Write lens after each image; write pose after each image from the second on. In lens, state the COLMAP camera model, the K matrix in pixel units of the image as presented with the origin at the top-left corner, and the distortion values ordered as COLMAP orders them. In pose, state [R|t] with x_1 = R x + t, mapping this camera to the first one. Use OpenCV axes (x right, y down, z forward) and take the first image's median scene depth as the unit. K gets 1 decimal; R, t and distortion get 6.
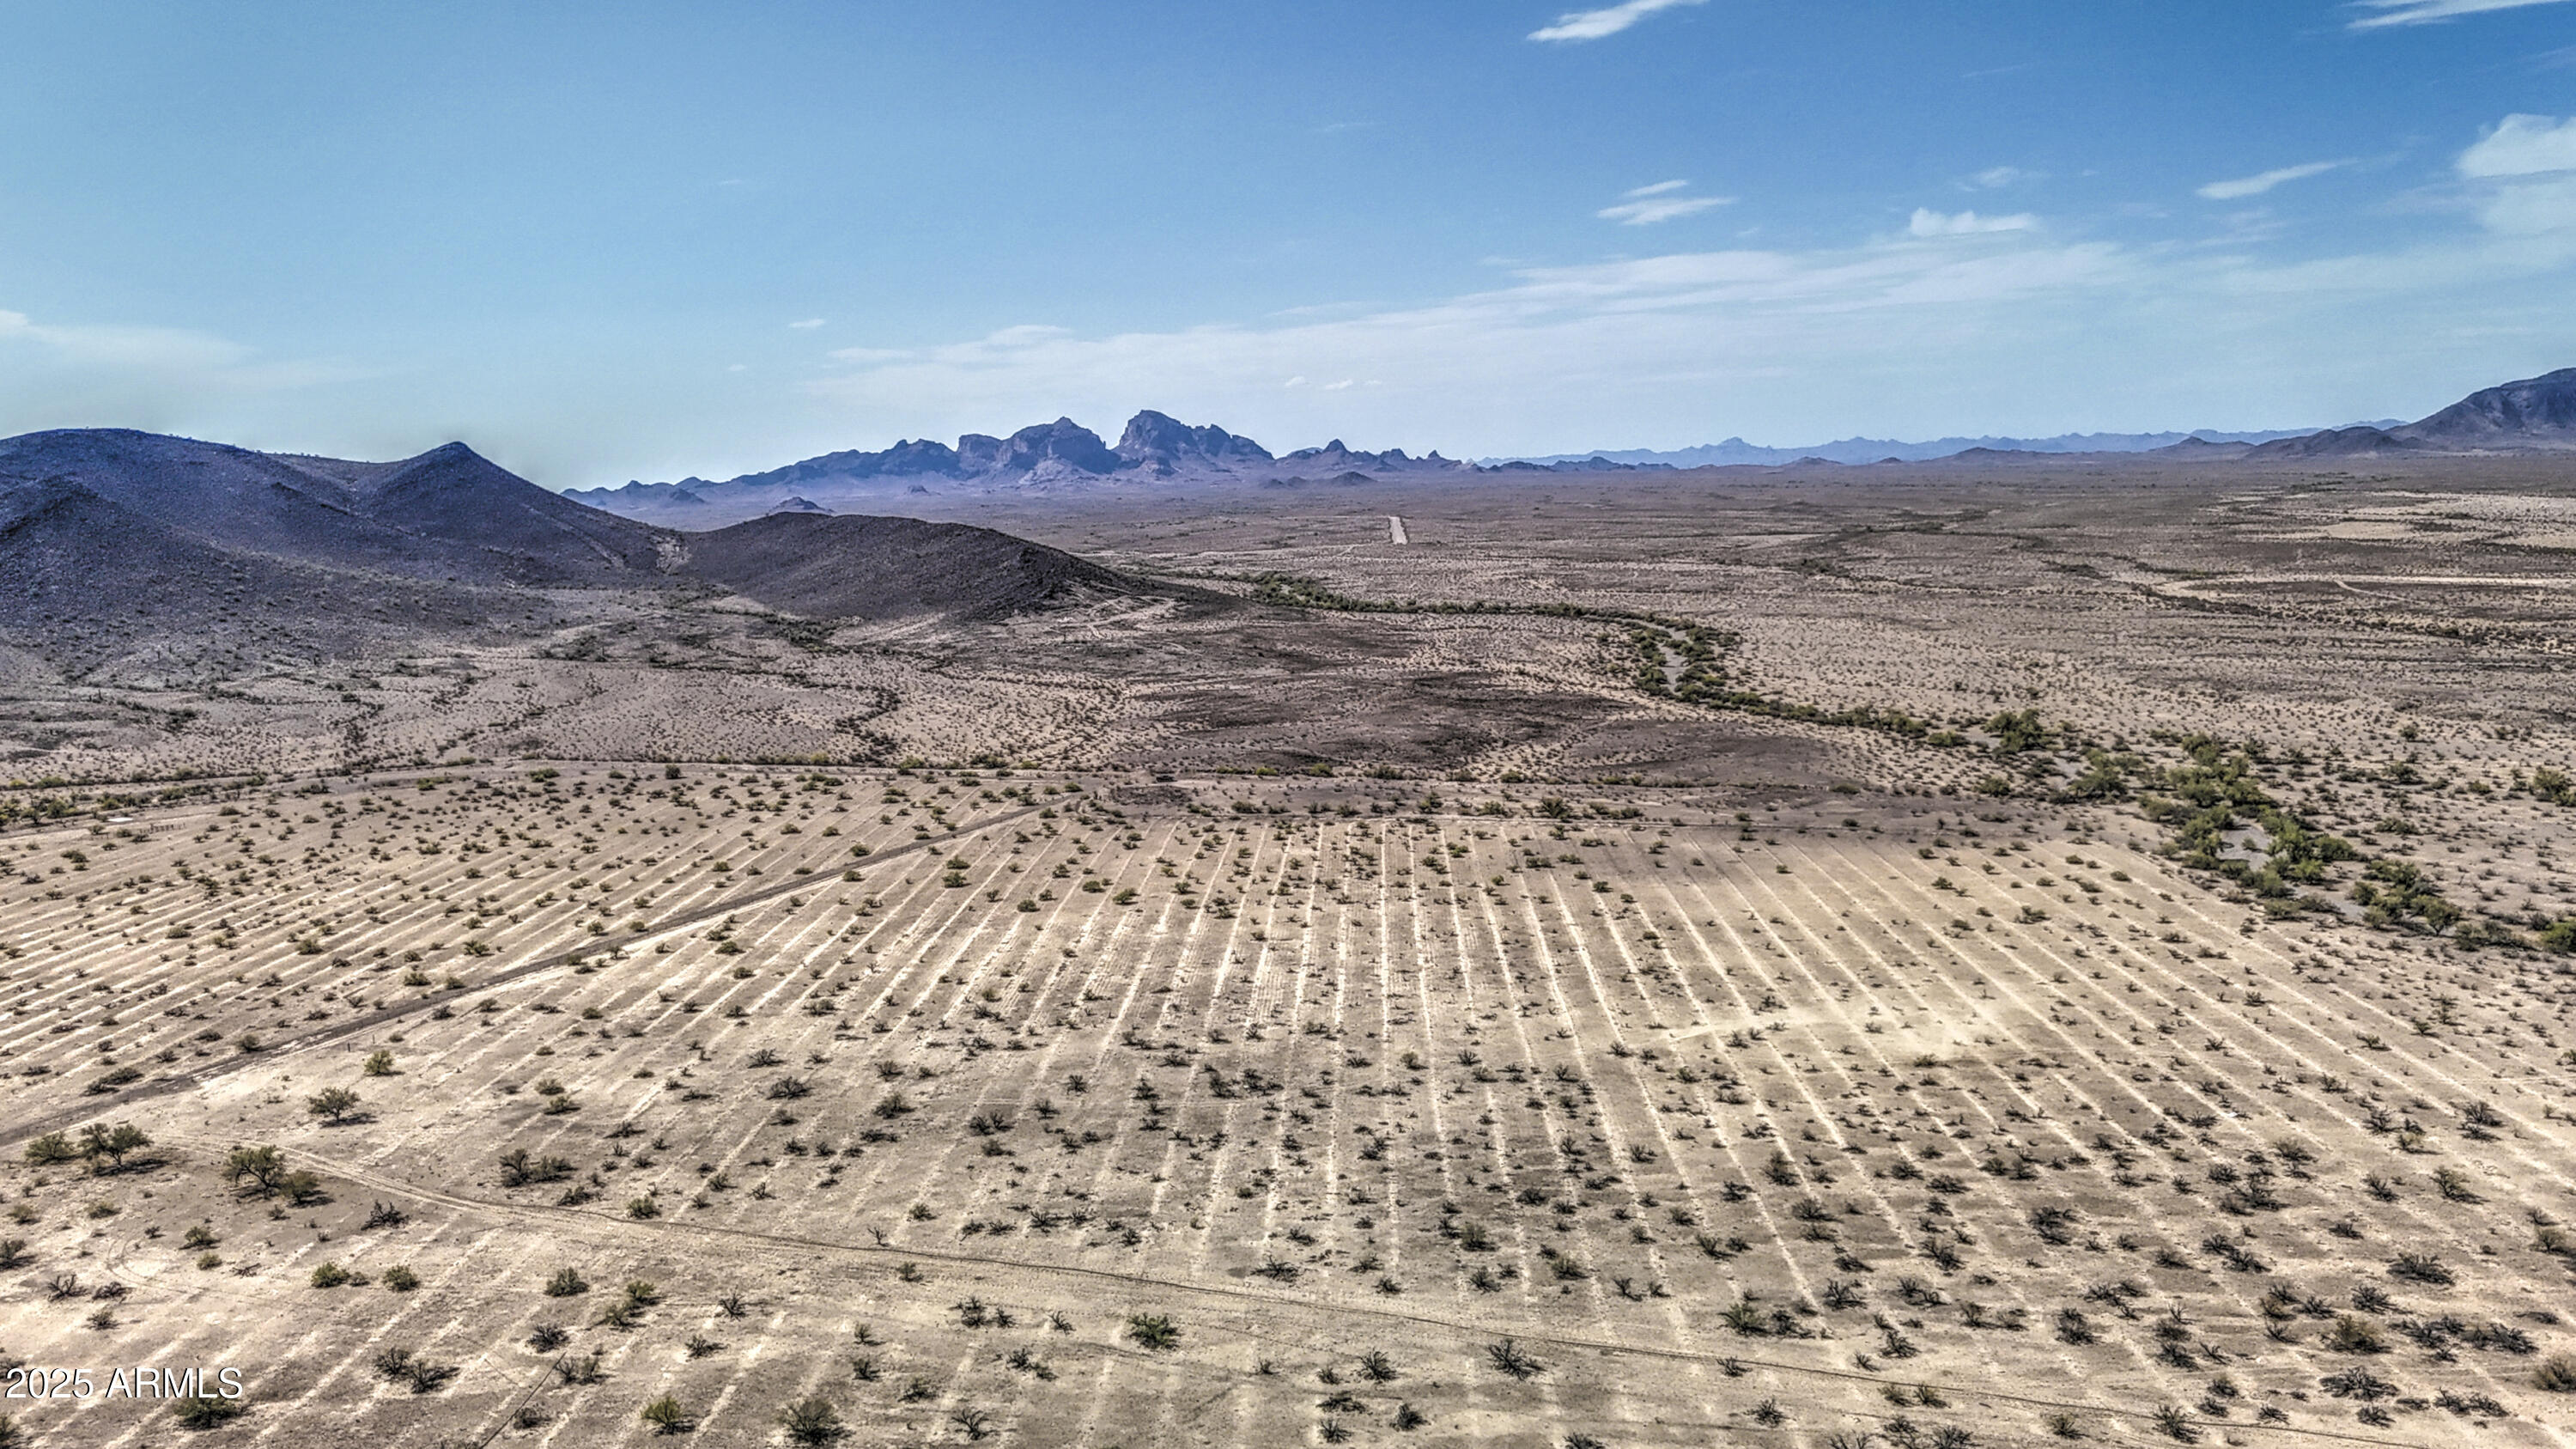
lens RADIAL K [[2108.0, 0, 1283.0], [0, 2108.0, 724.1], [0, 0, 1]] dist [0.058553, -0.045783]
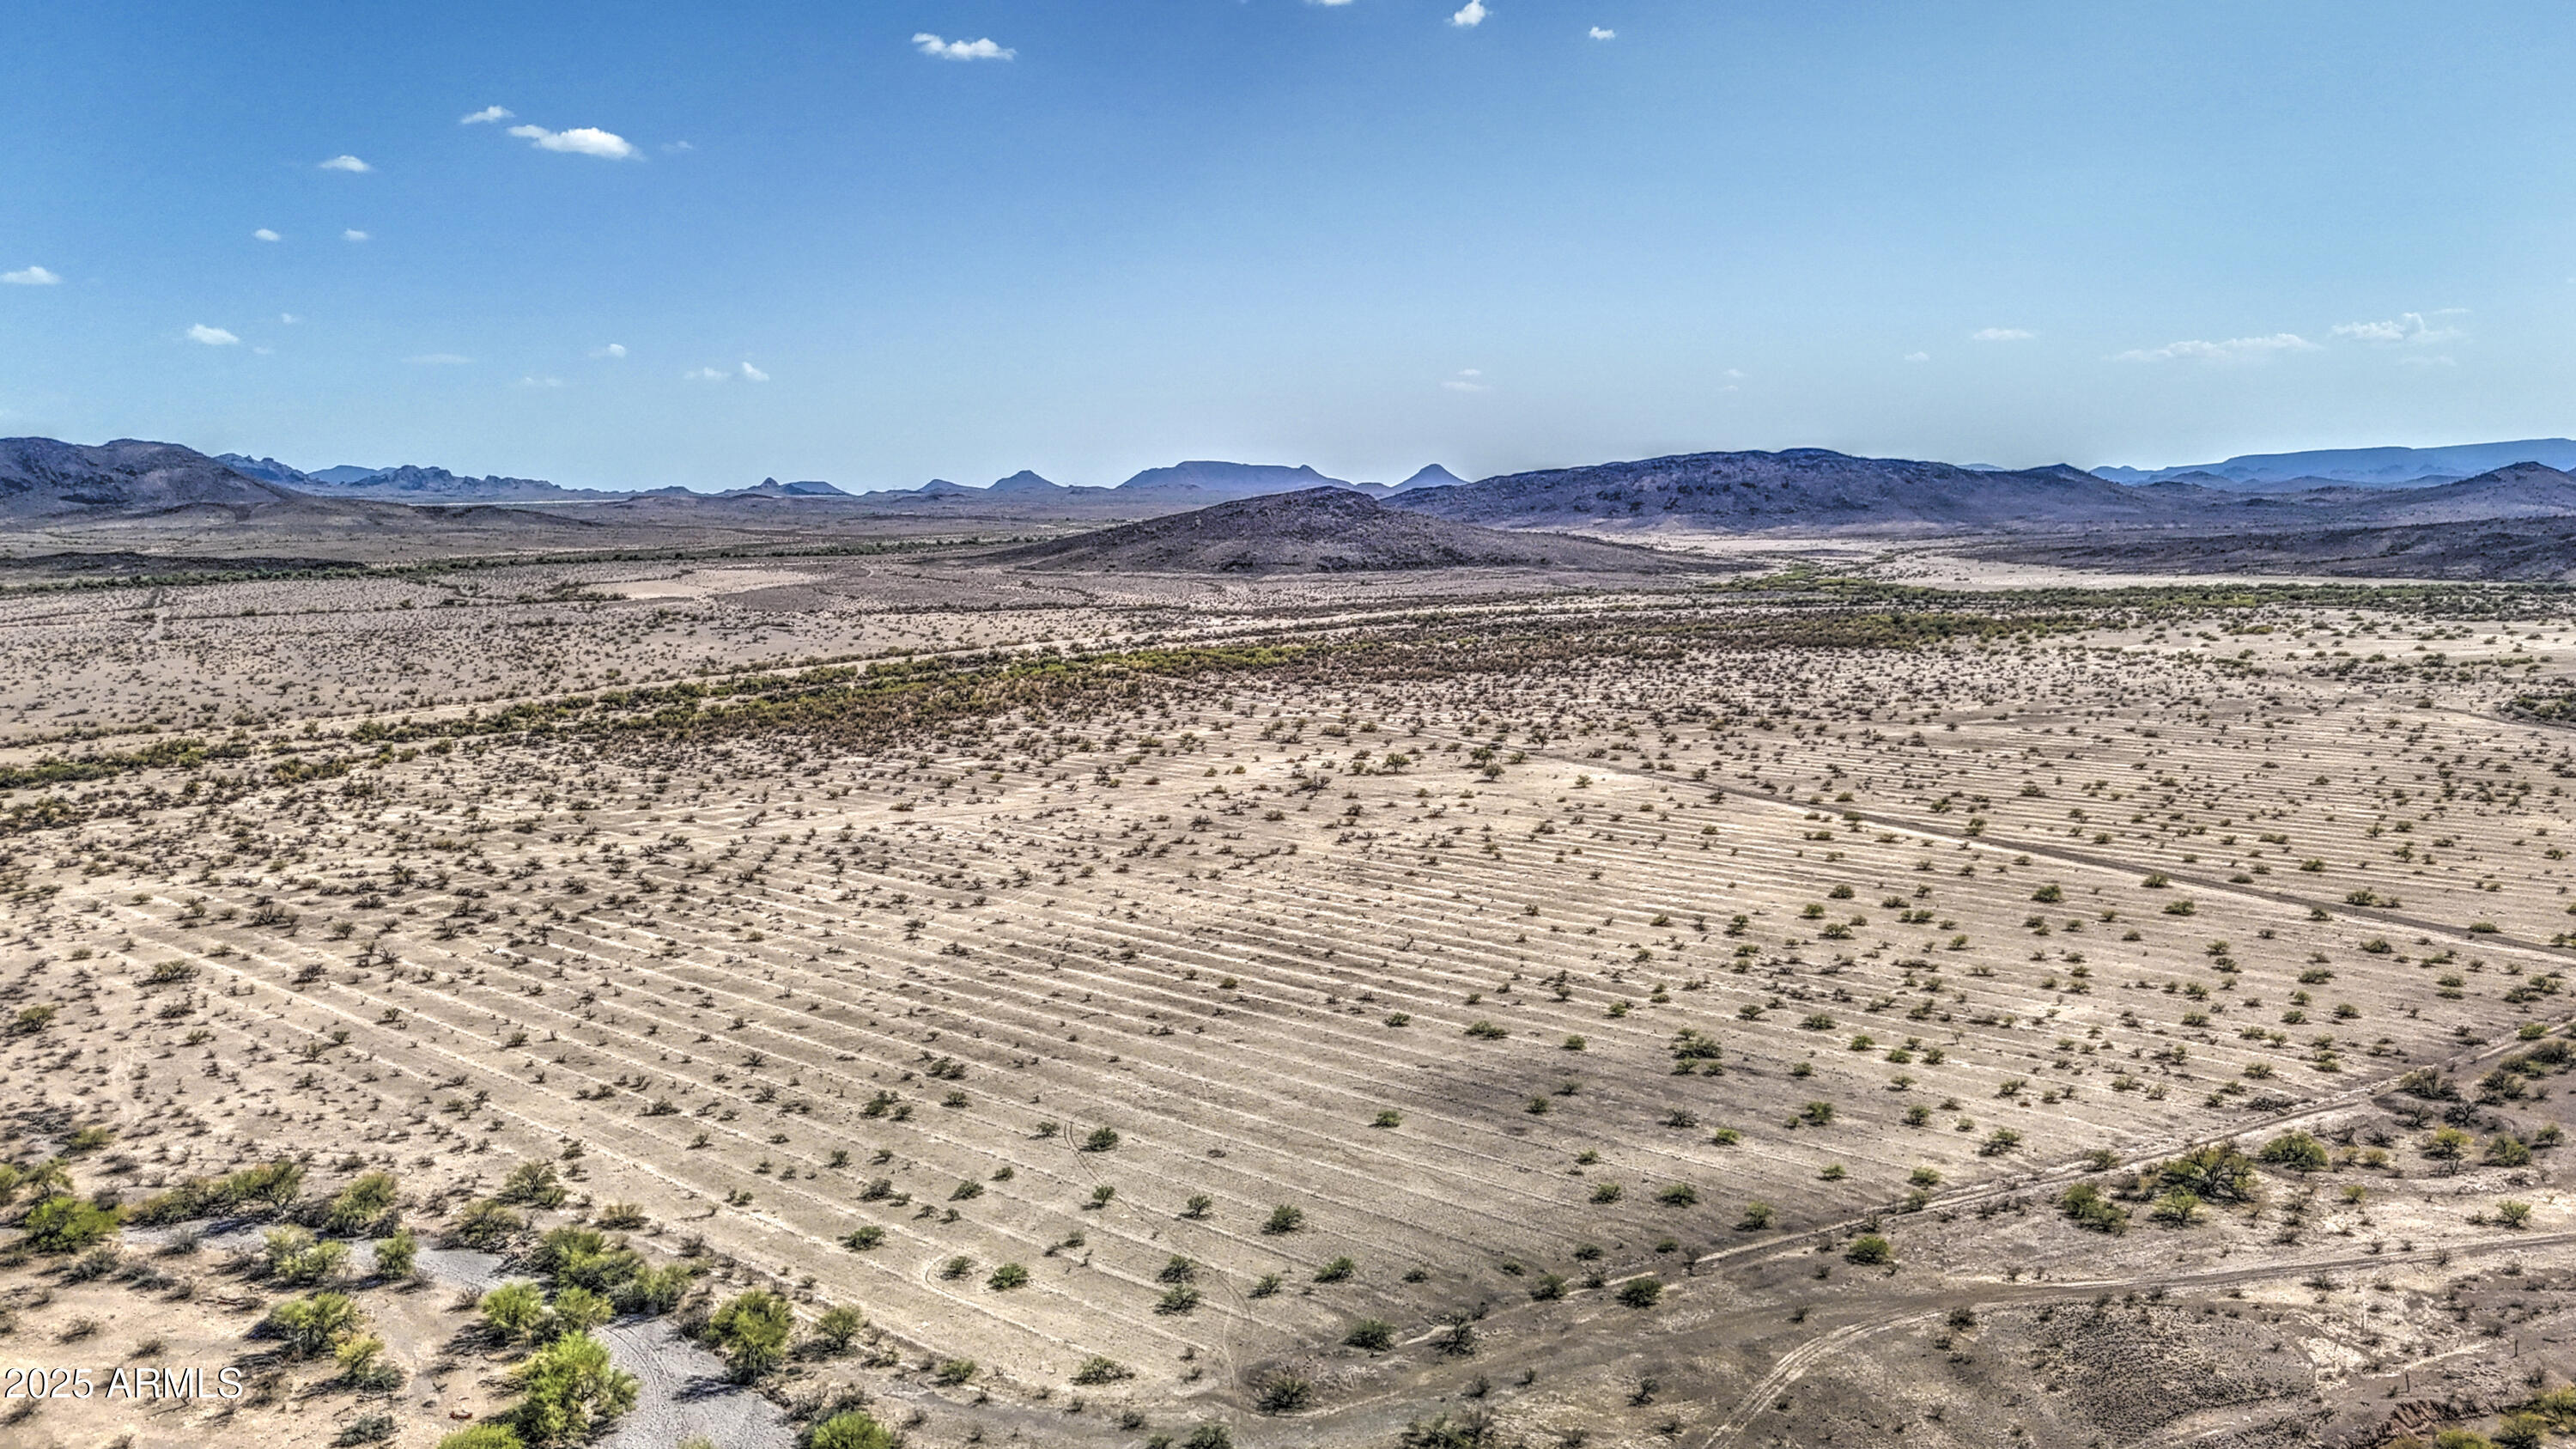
lens RADIAL K [[1990.7, 0, 1278.4], [0, 1990.7, 785.1], [0, 0, 1]] dist [0.063633, -0.050916]
pose [[-0.640188, 0.153631, -0.752700, 0.880059], [-0.056391, 0.967758, 0.245488, -0.201358], [0.766146, 0.199603, -0.610884, 1.759285]]
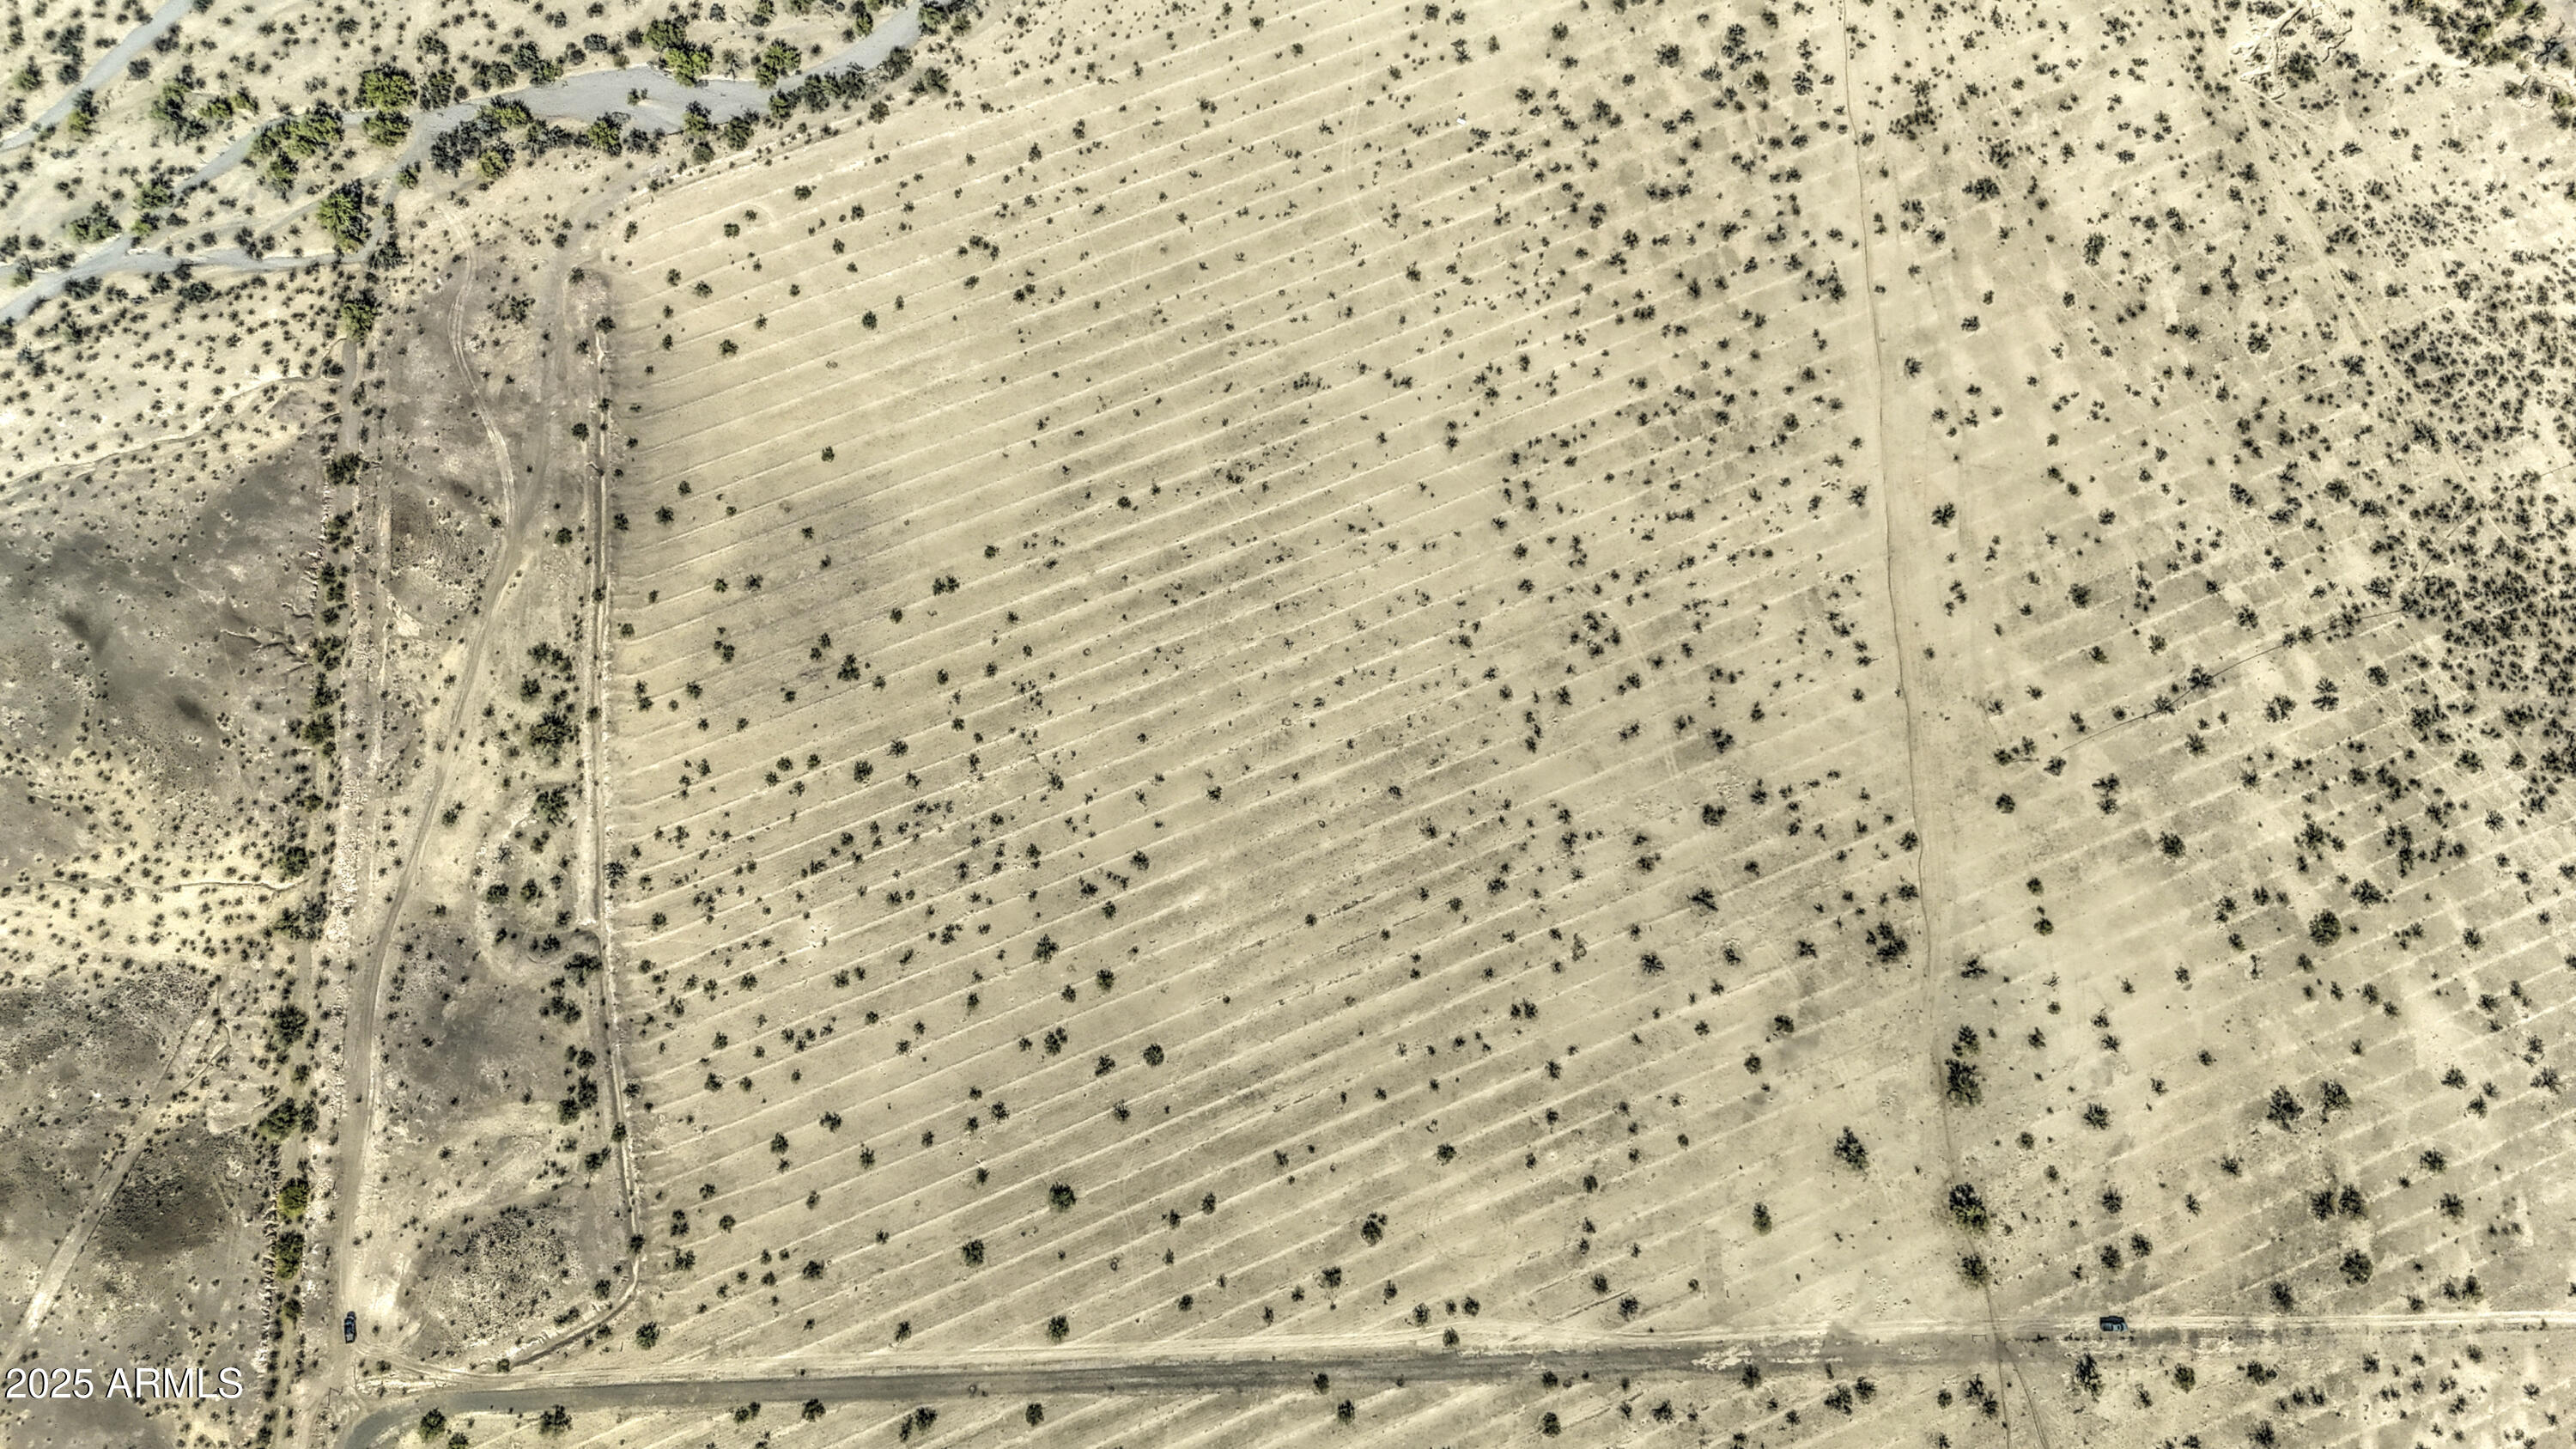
lens RADIAL K [[1958.9, 0, 1278.2], [0, 1958.9, 720.4], [0, 0, 1]] dist [0.061789, -0.053514]
pose [[-0.409577, -0.890297, 0.199042, -0.256638], [0.095642, 0.175075, 0.979899, -1.217838], [-0.907248, 0.420380, 0.013443, 1.136744]]
